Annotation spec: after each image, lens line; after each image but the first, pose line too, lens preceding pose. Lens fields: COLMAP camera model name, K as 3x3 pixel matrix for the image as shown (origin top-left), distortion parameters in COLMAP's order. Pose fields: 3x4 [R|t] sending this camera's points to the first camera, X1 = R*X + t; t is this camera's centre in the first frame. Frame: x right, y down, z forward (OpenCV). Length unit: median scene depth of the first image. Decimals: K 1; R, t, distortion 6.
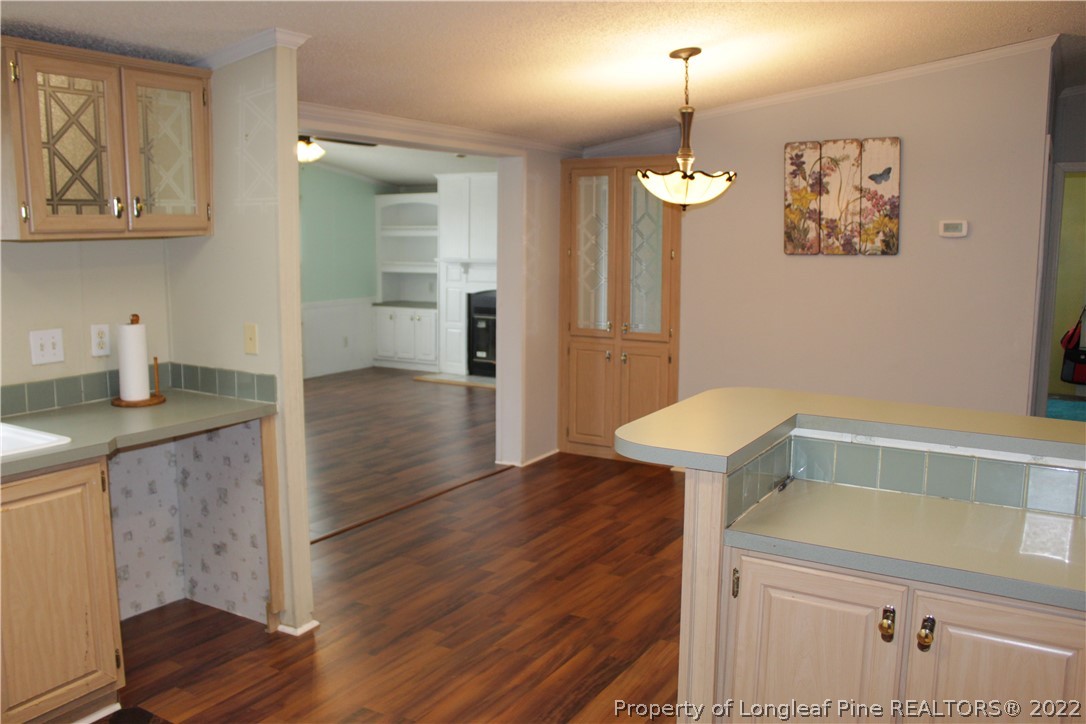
lens RADIAL K [[904.0, 0, 532.2], [0, 904.0, 362.8], [0, 0, 1]] dist [-0.154352, 0.135606]
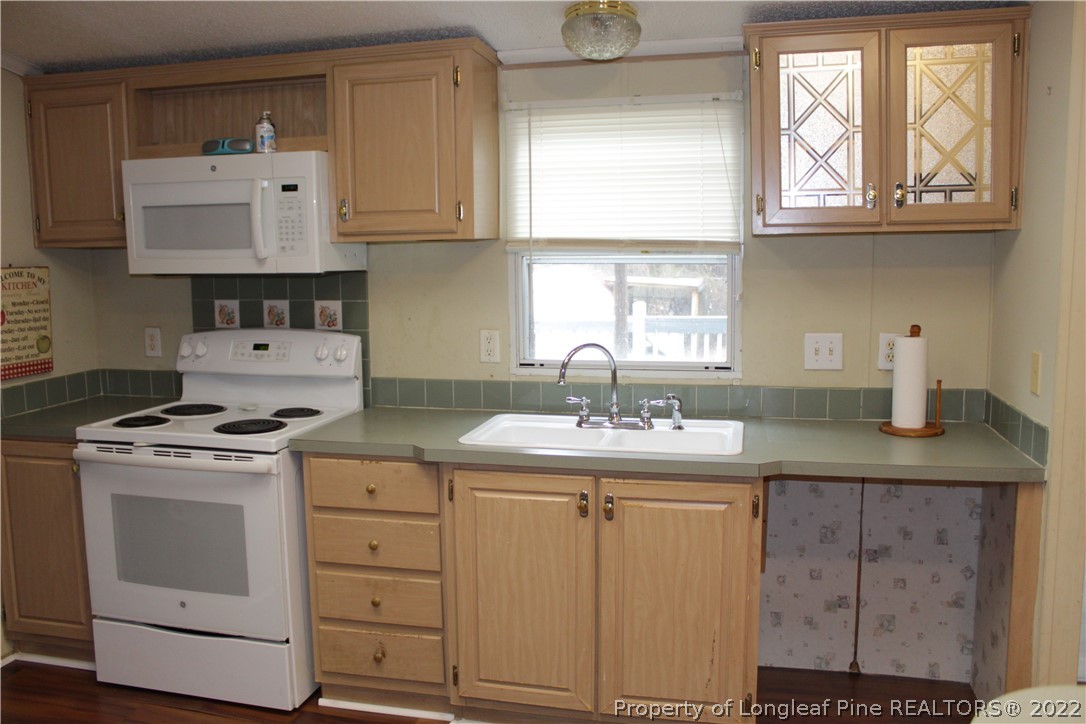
lens RADIAL K [[904.0, 0, 530.4], [0, 904.0, 360.0], [0, 0, 1]] dist [-0.154352, 0.135606]
pose [[0.299103, 0.107589, -0.948136, 0.235788], [-0.113528, 0.990578, 0.076591, -0.045712], [0.947443, 0.084731, 0.308499, 0.411150]]
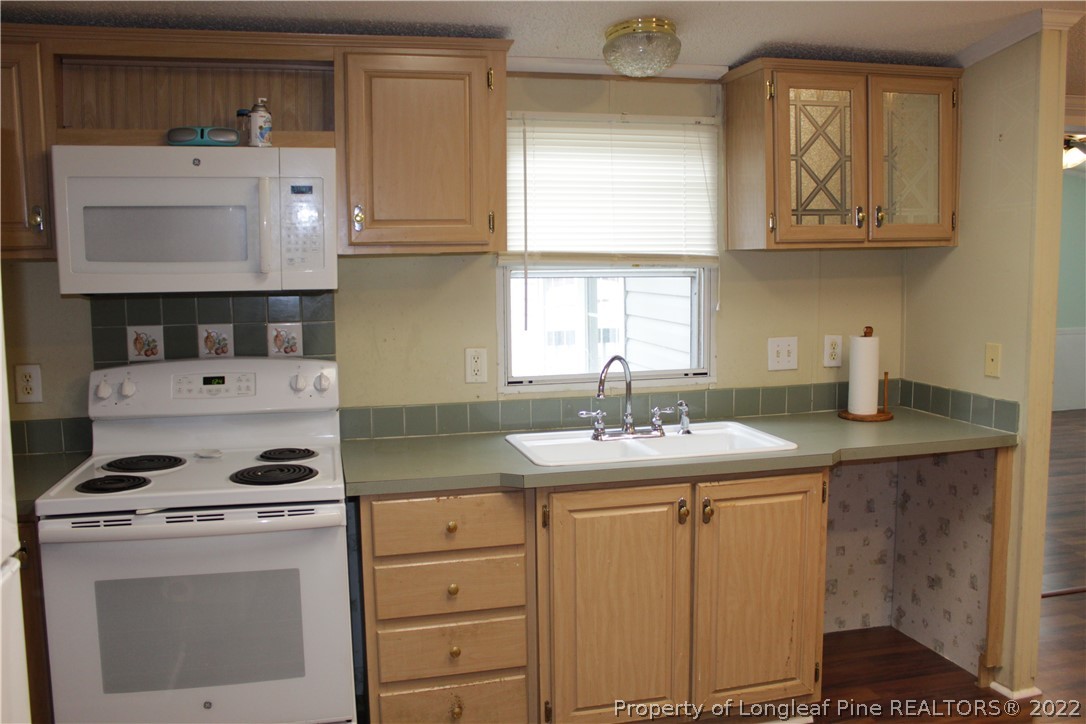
lens RADIAL K [[904.0, 0, 526.0], [0, 904.0, 366.6], [0, 0, 1]] dist [-0.154352, 0.135606]
pose [[0.705158, 0.064797, -0.706084, -0.023717], [-0.077842, 0.996871, 0.013743, 0.005260], [0.704765, 0.045272, 0.707995, 0.039626]]
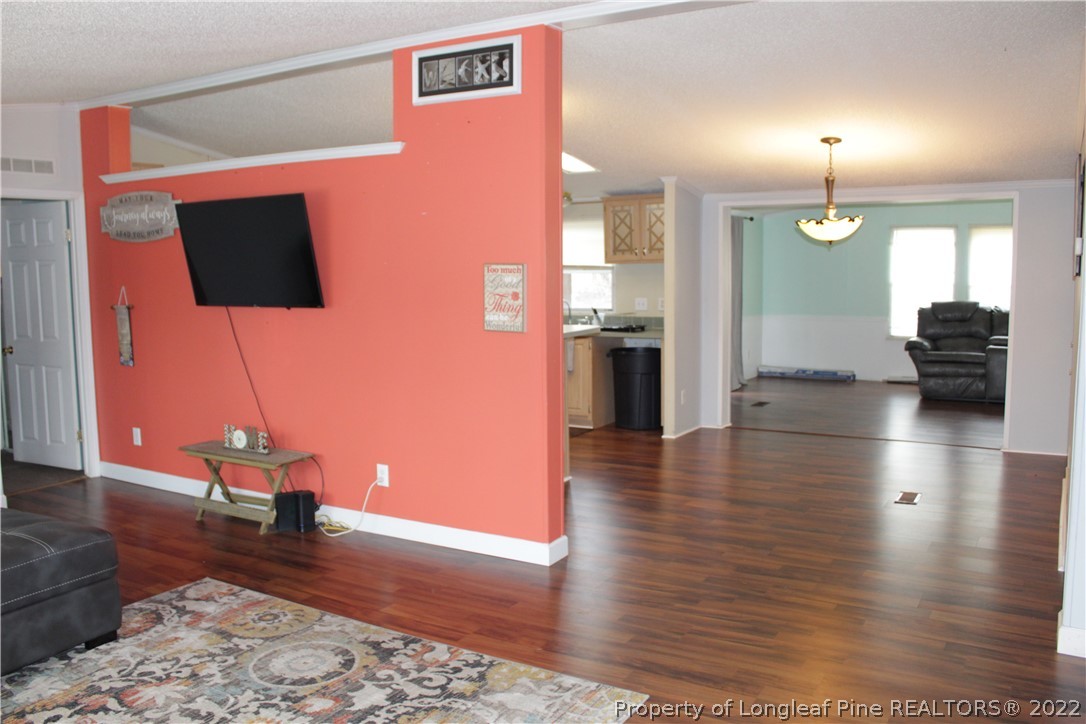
lens RADIAL K [[904.0, 0, 510.7], [0, 904.0, 346.0], [0, 0, 1]] dist [-0.154352, 0.135606]
pose [[-0.012693, 0.081818, -0.996566, 2.120770], [-0.124132, 0.988808, 0.082762, -0.068596], [0.992184, 0.124757, -0.002395, 0.619787]]
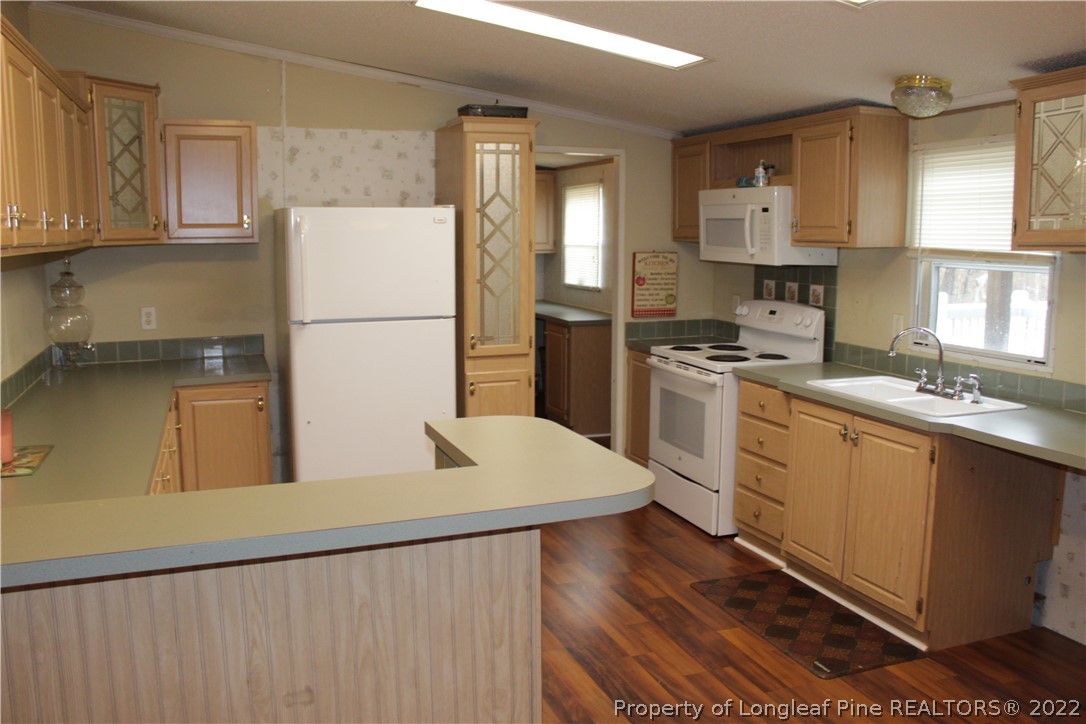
lens RADIAL K [[904.0, 0, 531.2], [0, 904.0, 355.8], [0, 0, 1]] dist [-0.154352, 0.135606]
pose [[-0.627363, 0.097391, -0.772613, 0.631383], [-0.108642, 0.971499, 0.210680, -0.154657], [0.771111, 0.216111, -0.598902, 1.054726]]
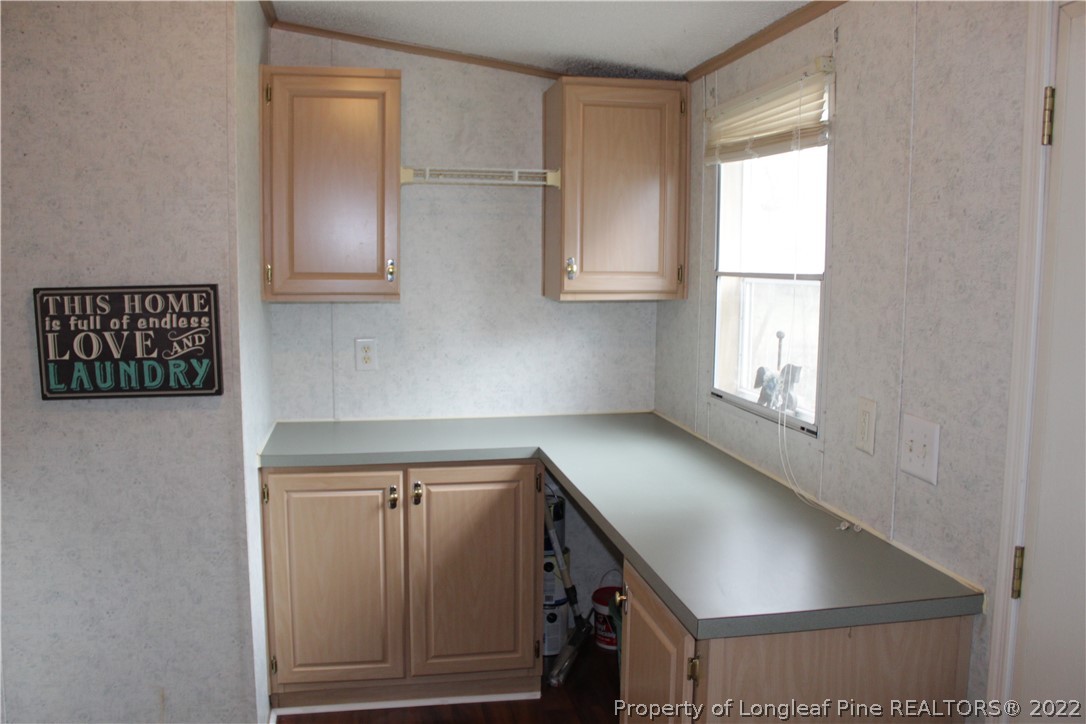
lens RADIAL K [[904.0, 0, 541.3], [0, 904.0, 363.7], [0, 0, 1]] dist [-0.154352, 0.135606]
pose [[-0.741529, 0.065282, -0.667737, -0.687782], [-0.102914, 0.972409, 0.209356, -0.021788], [0.662980, 0.223963, -0.714351, 0.094195]]
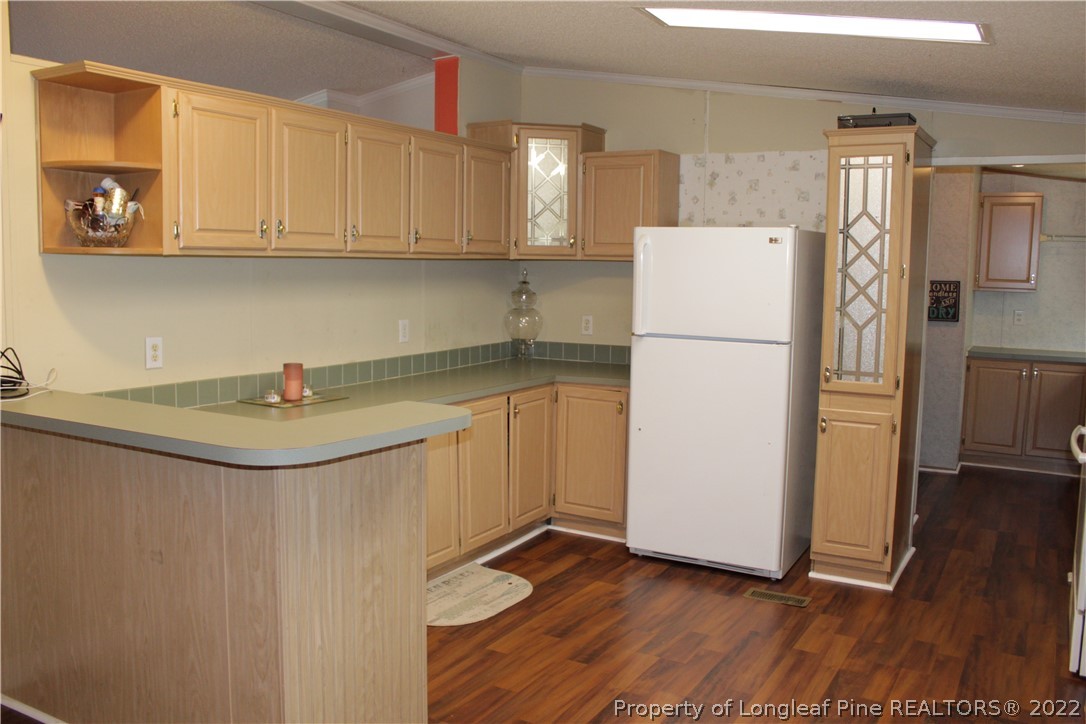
lens RADIAL K [[904.0, 0, 534.5], [0, 904.0, 358.0], [0, 0, 1]] dist [-0.154352, 0.135606]
pose [[-0.999605, -0.024033, -0.014561, 0.021016], [-0.026781, 0.971697, 0.234707, -0.180033], [0.008508, 0.235004, -0.971957, 1.371270]]
